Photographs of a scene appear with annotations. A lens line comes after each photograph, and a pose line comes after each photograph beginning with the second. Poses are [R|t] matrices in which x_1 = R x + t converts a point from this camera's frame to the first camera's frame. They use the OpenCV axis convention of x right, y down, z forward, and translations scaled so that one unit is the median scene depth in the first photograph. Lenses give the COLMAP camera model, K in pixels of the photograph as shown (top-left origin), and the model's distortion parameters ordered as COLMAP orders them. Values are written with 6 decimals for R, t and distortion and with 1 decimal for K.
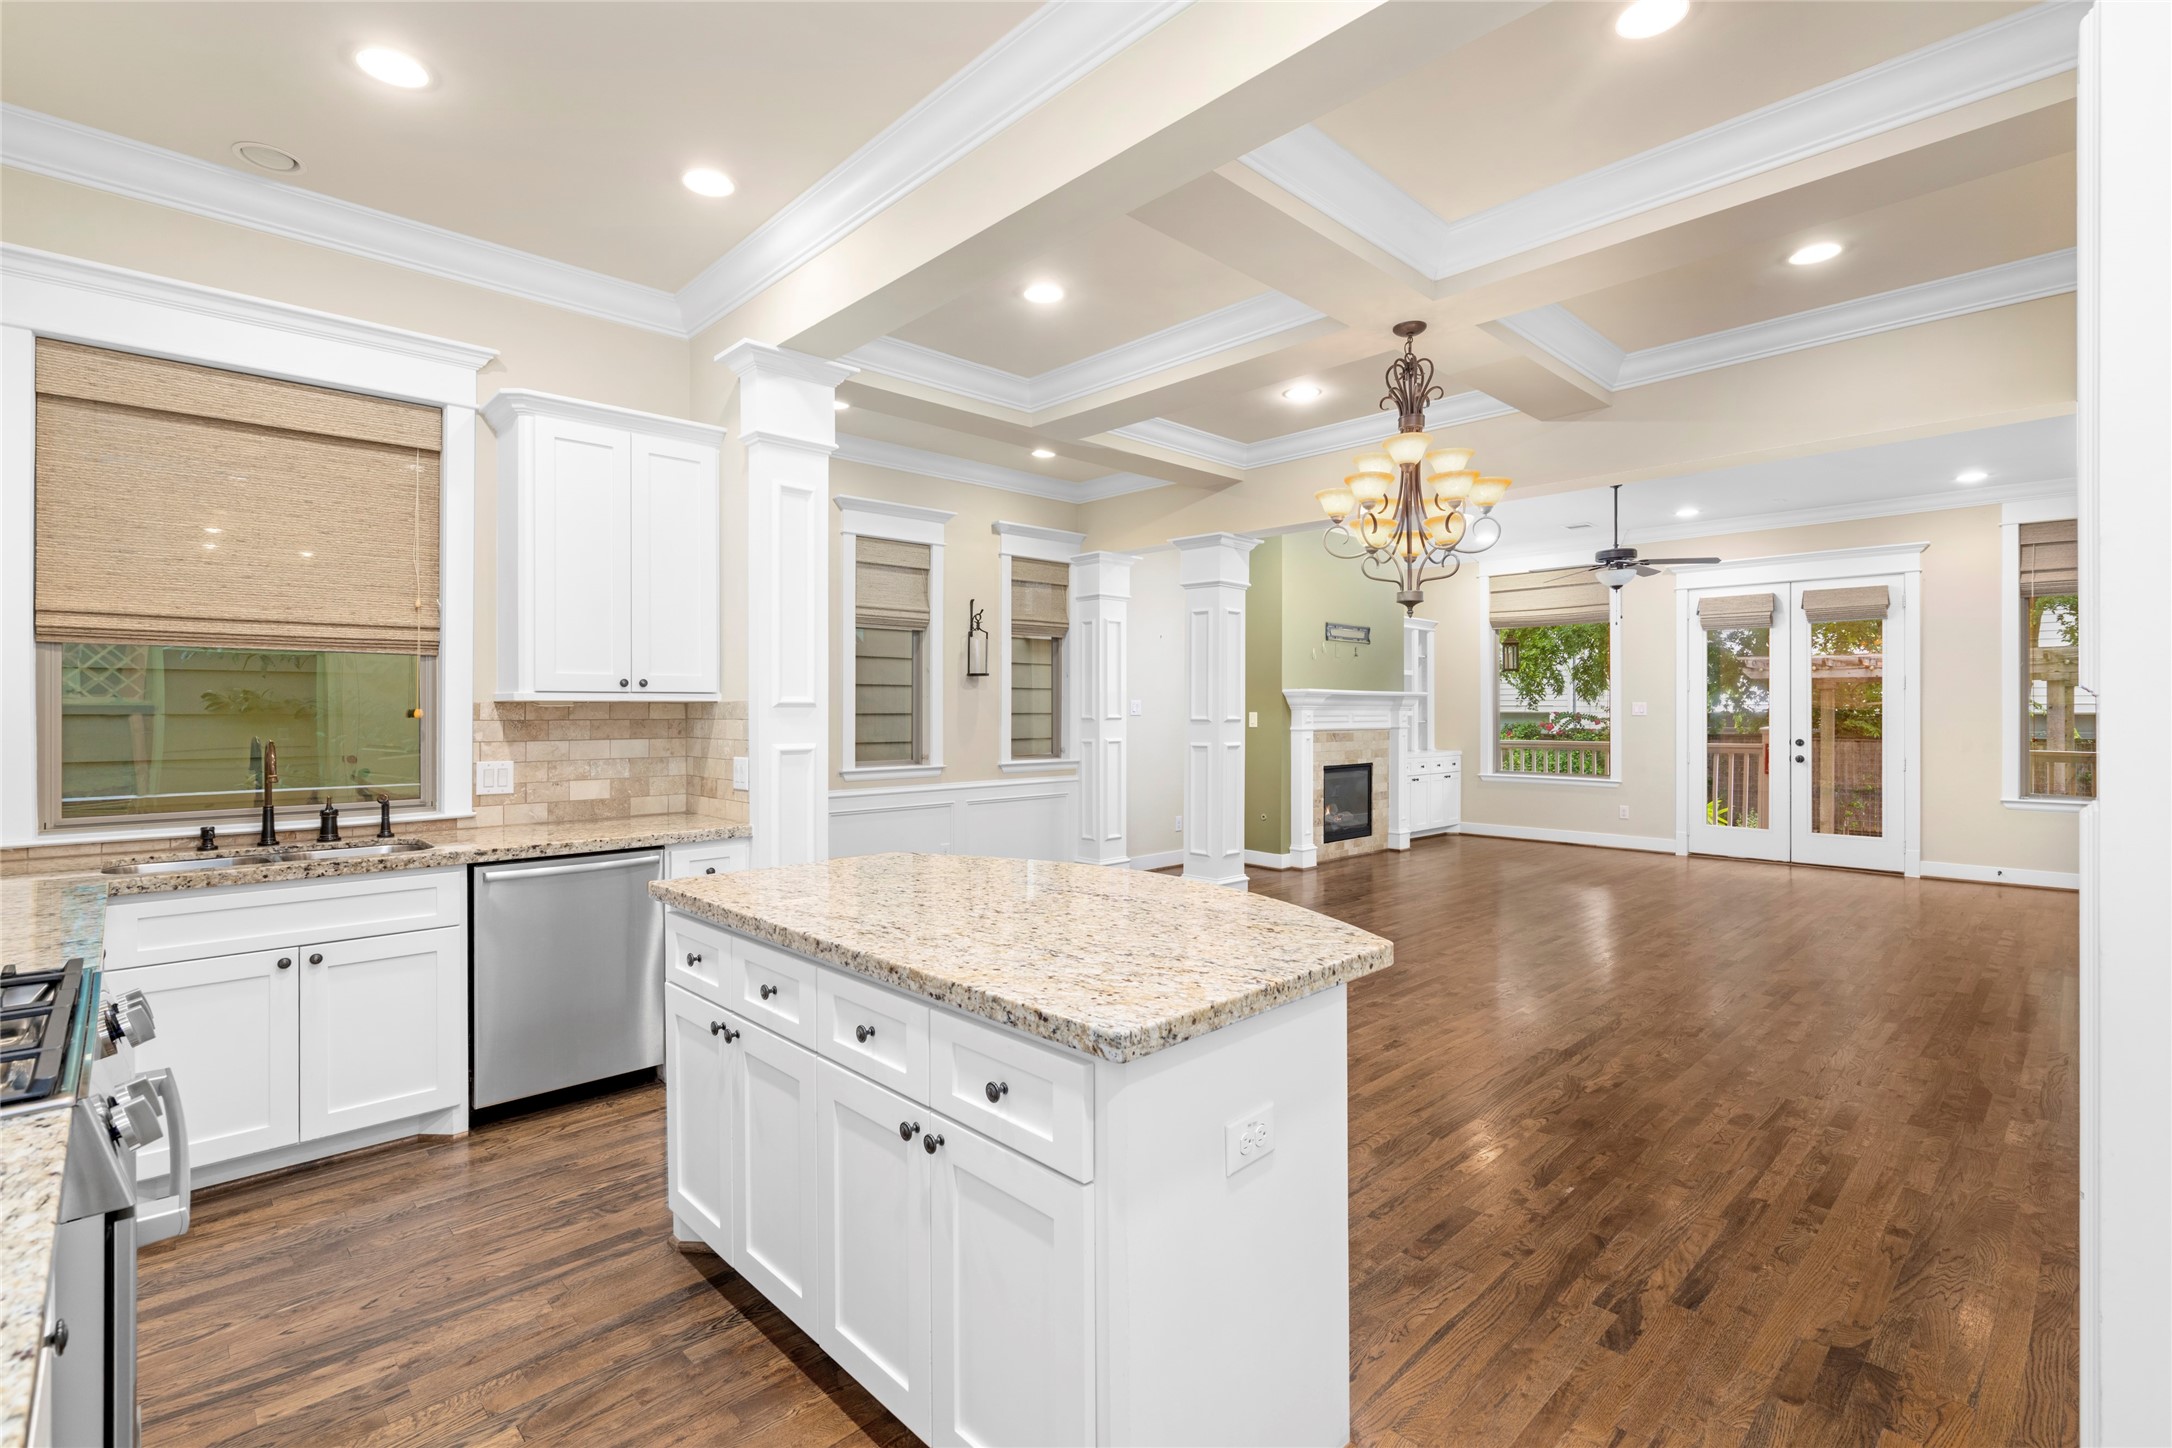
lens RADIAL K [[998.0, 0, 1076.5], [0, 998.0, 710.9], [0, 0, 1]] dist [-0.002539, 0.001298]
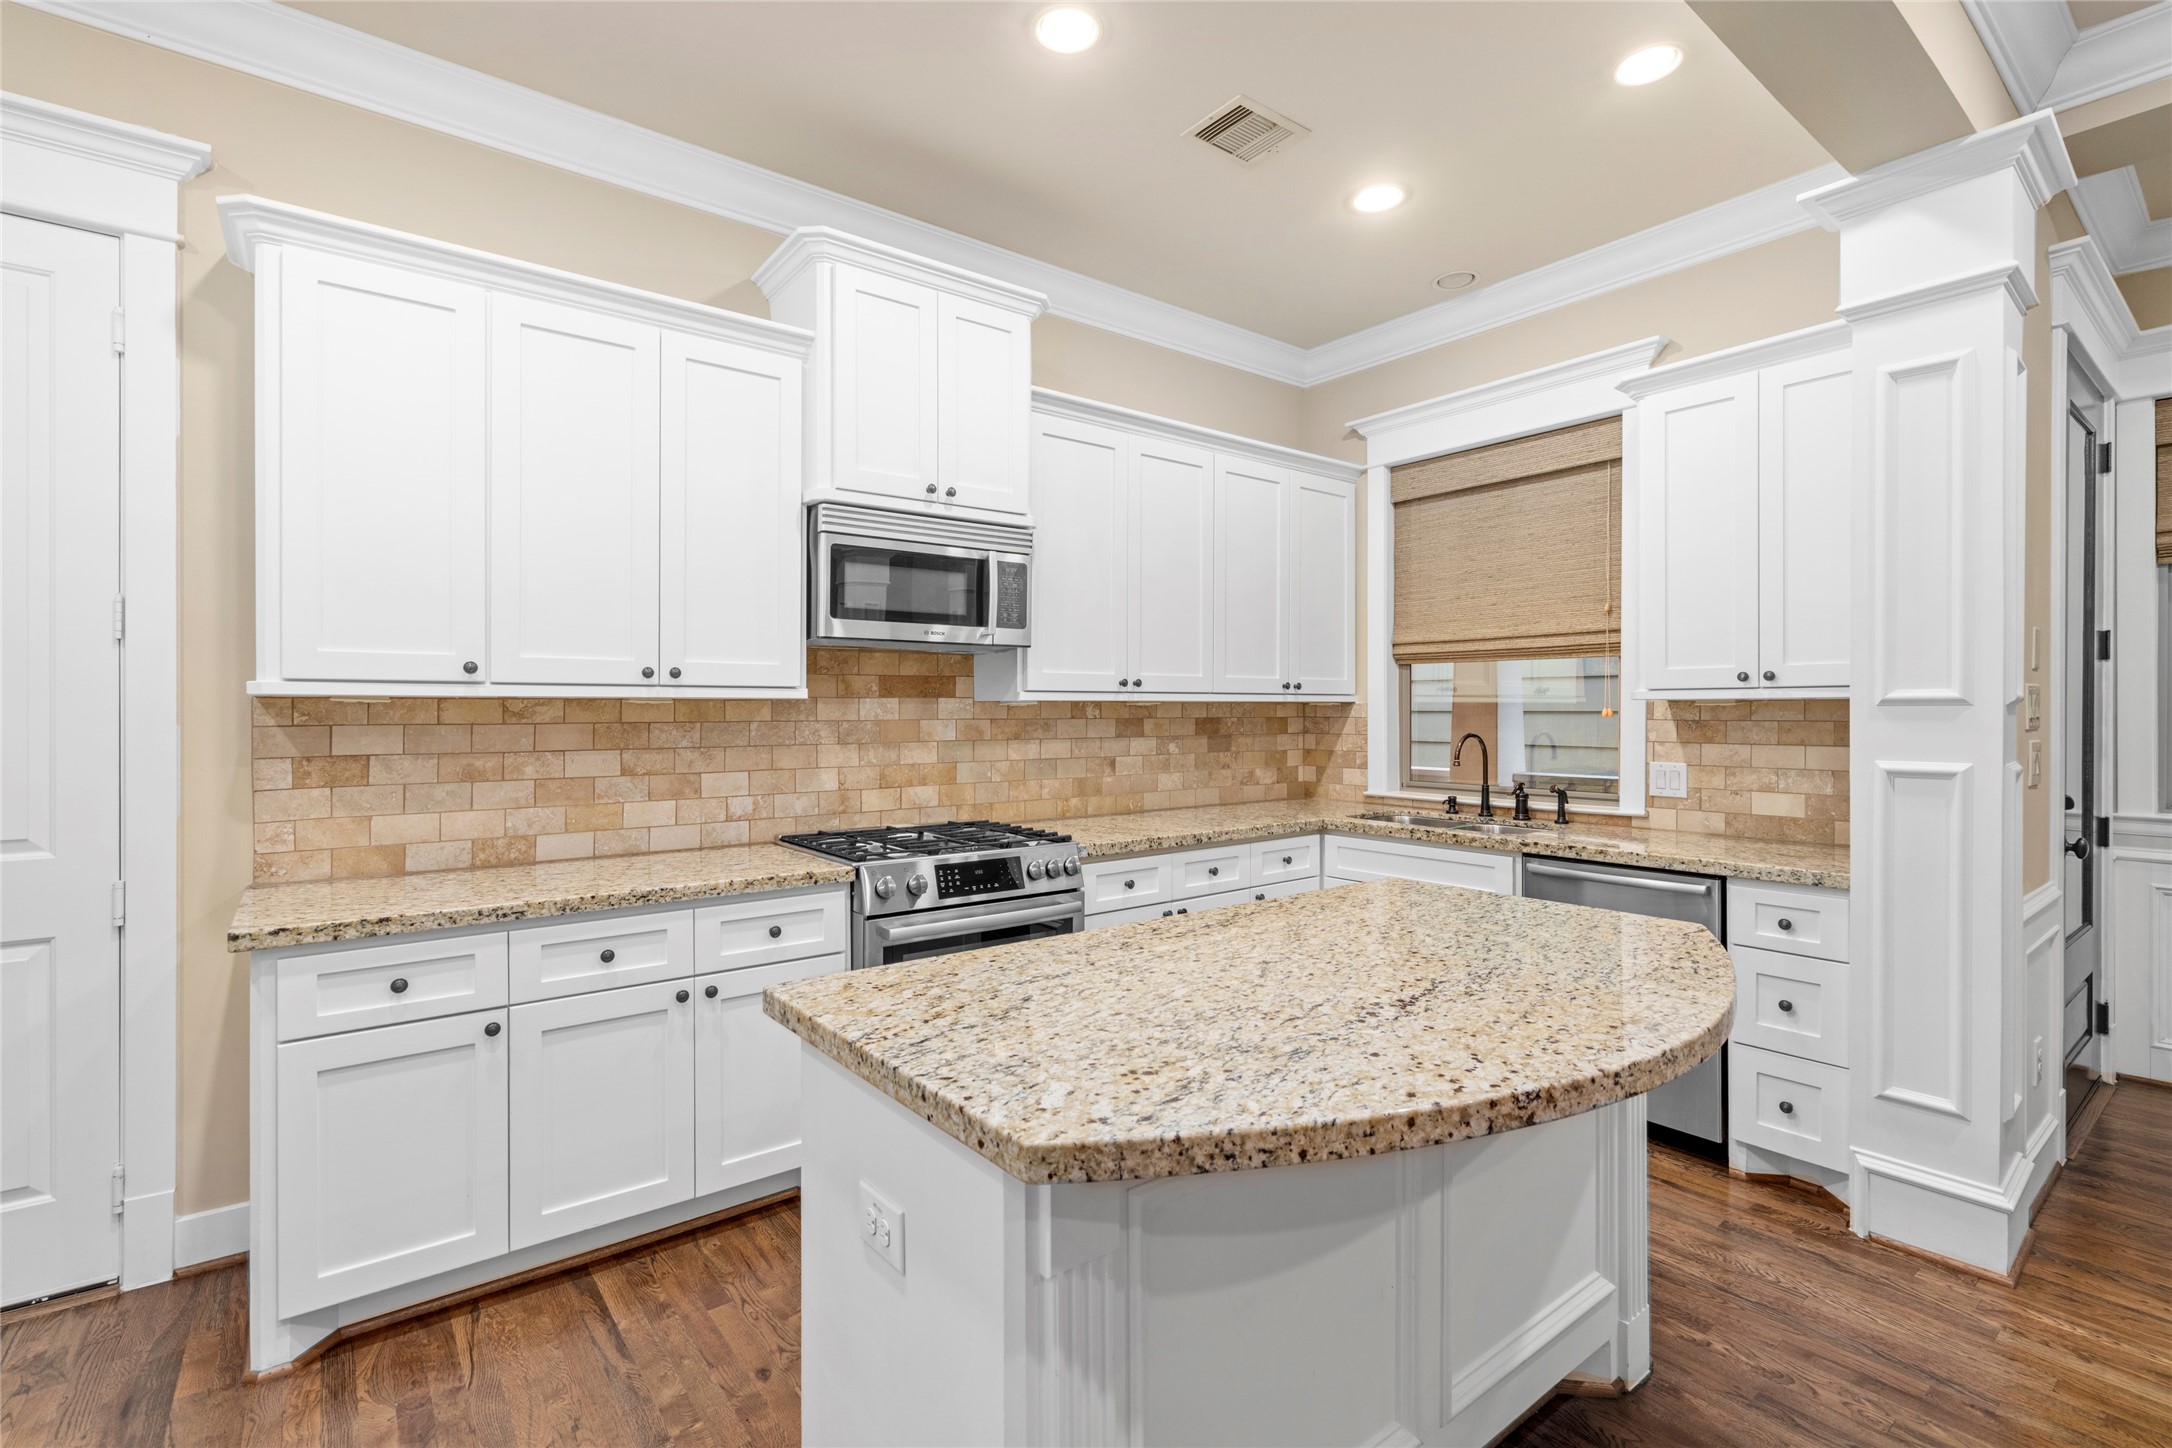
lens RADIAL K [[986.0, 0, 1079.7], [0, 986.0, 713.9], [0, 0, 1]] dist [-0.003842, 0.000349]
pose [[-0.103889, 0.006567, -0.994567, 0.399888], [0.000207, 0.999978, 0.006581, -0.002558], [0.994589, 0.000478, -0.103888, 0.512088]]
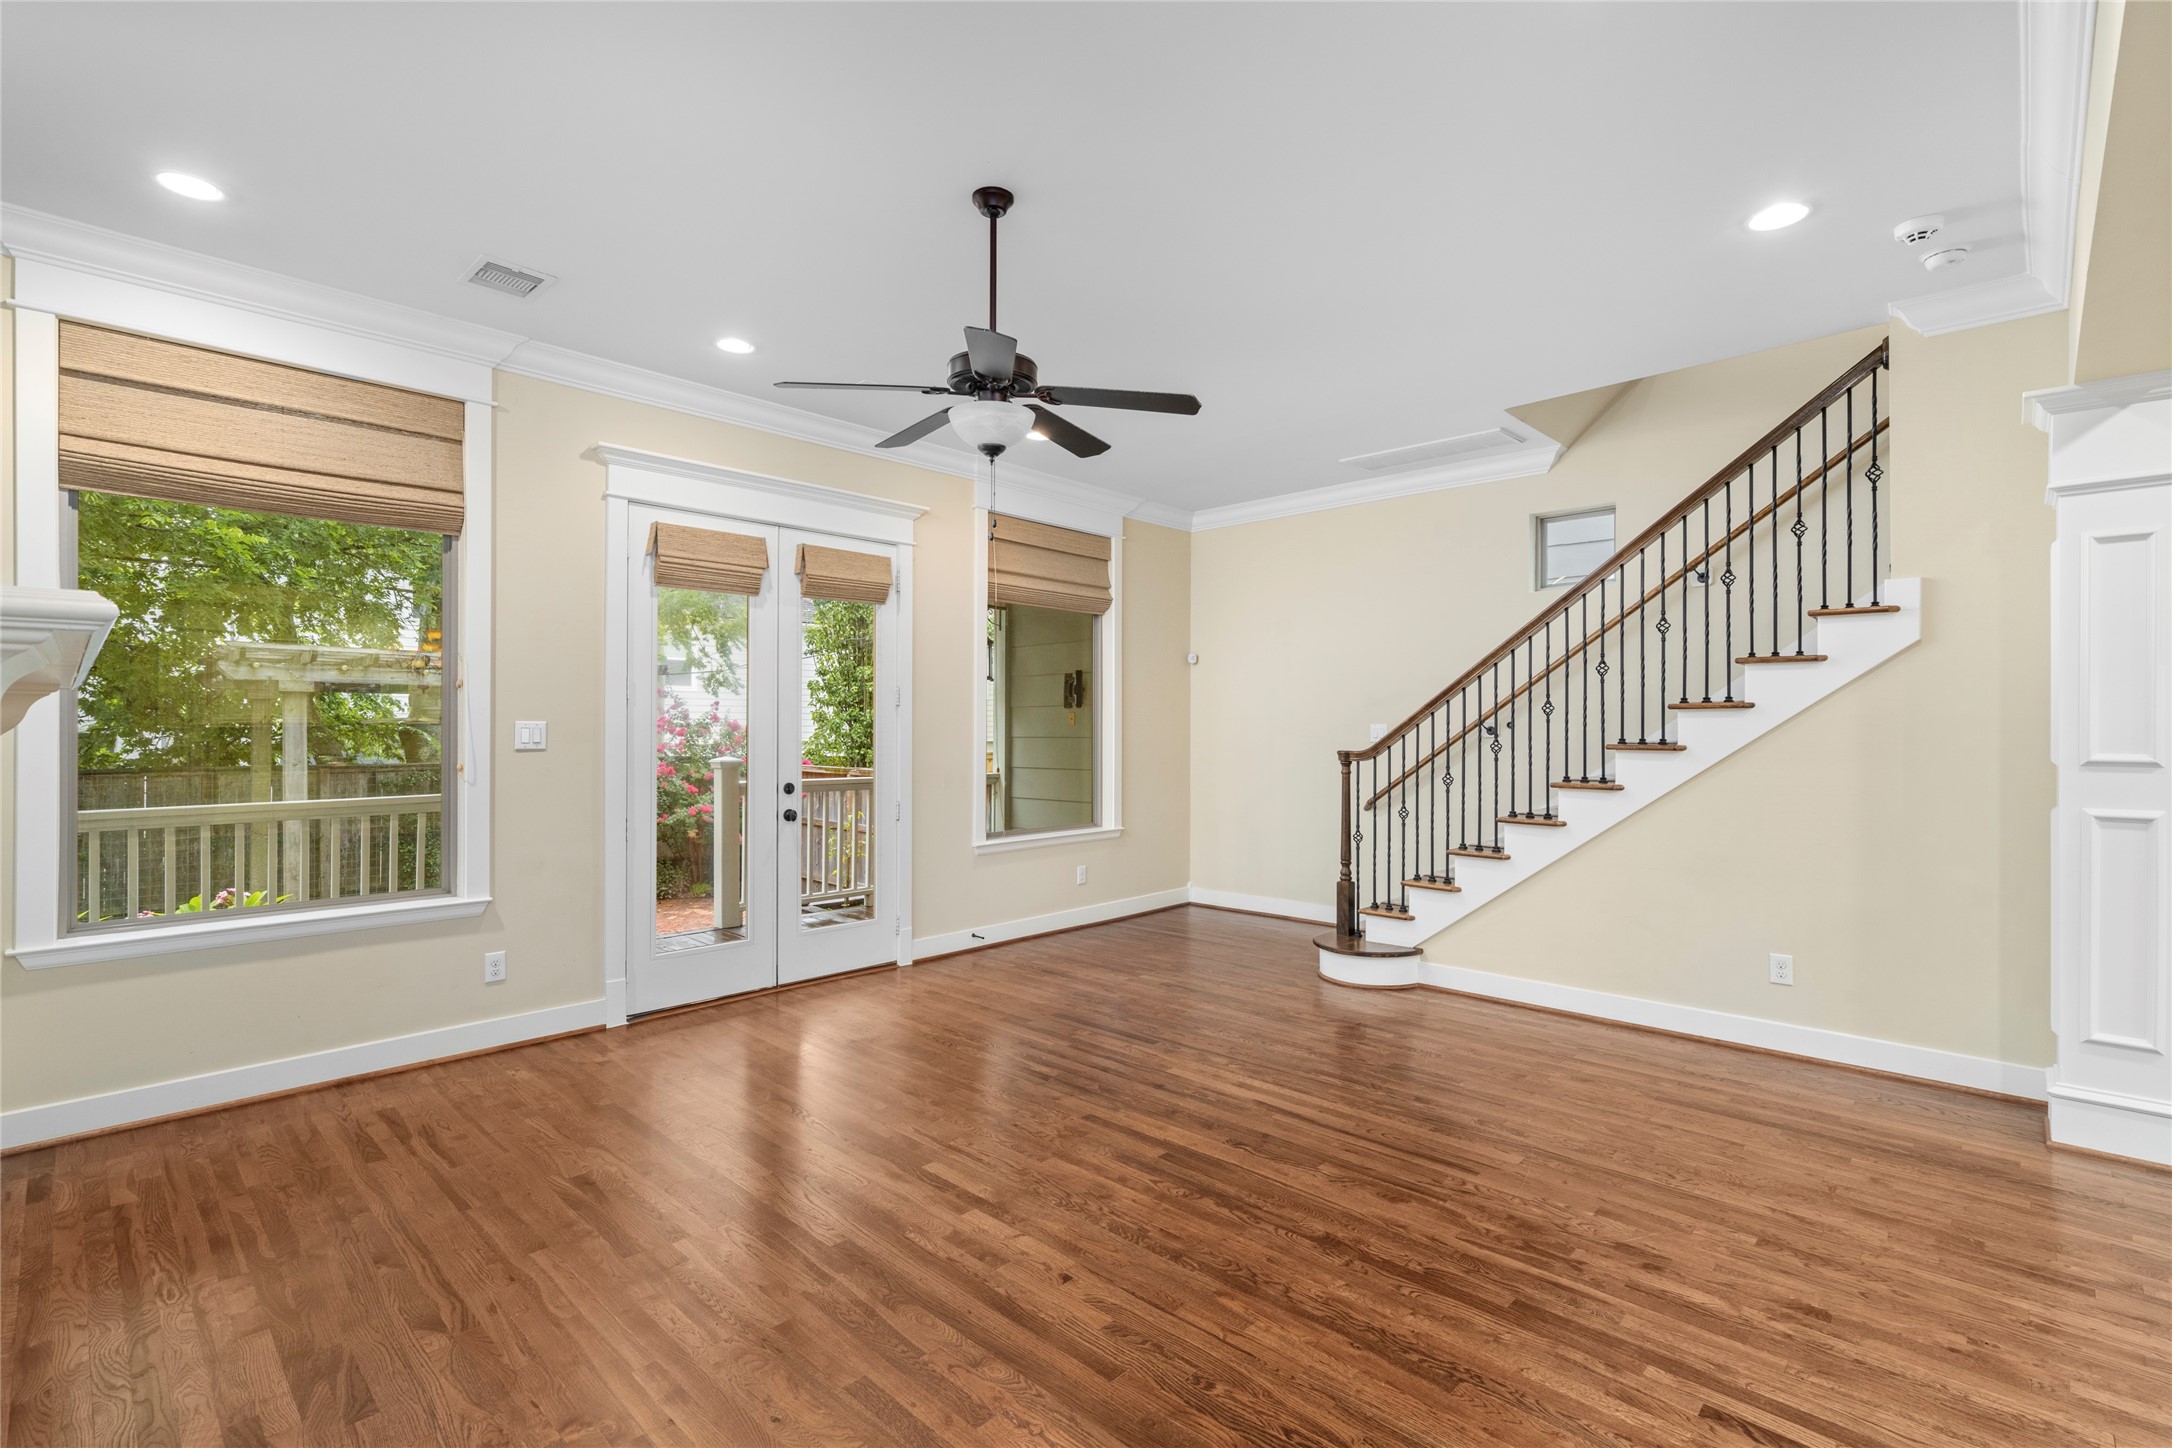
lens RADIAL K [[985.9, 0, 1086.0], [0, 985.9, 724.0], [0, 0, 1]] dist [-0.002030, 0.000629]
pose [[-0.044935, 0.003238, 0.998985, 0.236411], [-0.000881, 0.999994, -0.003281, -0.014098], [-0.998990, -0.001028, -0.044932, 1.863915]]
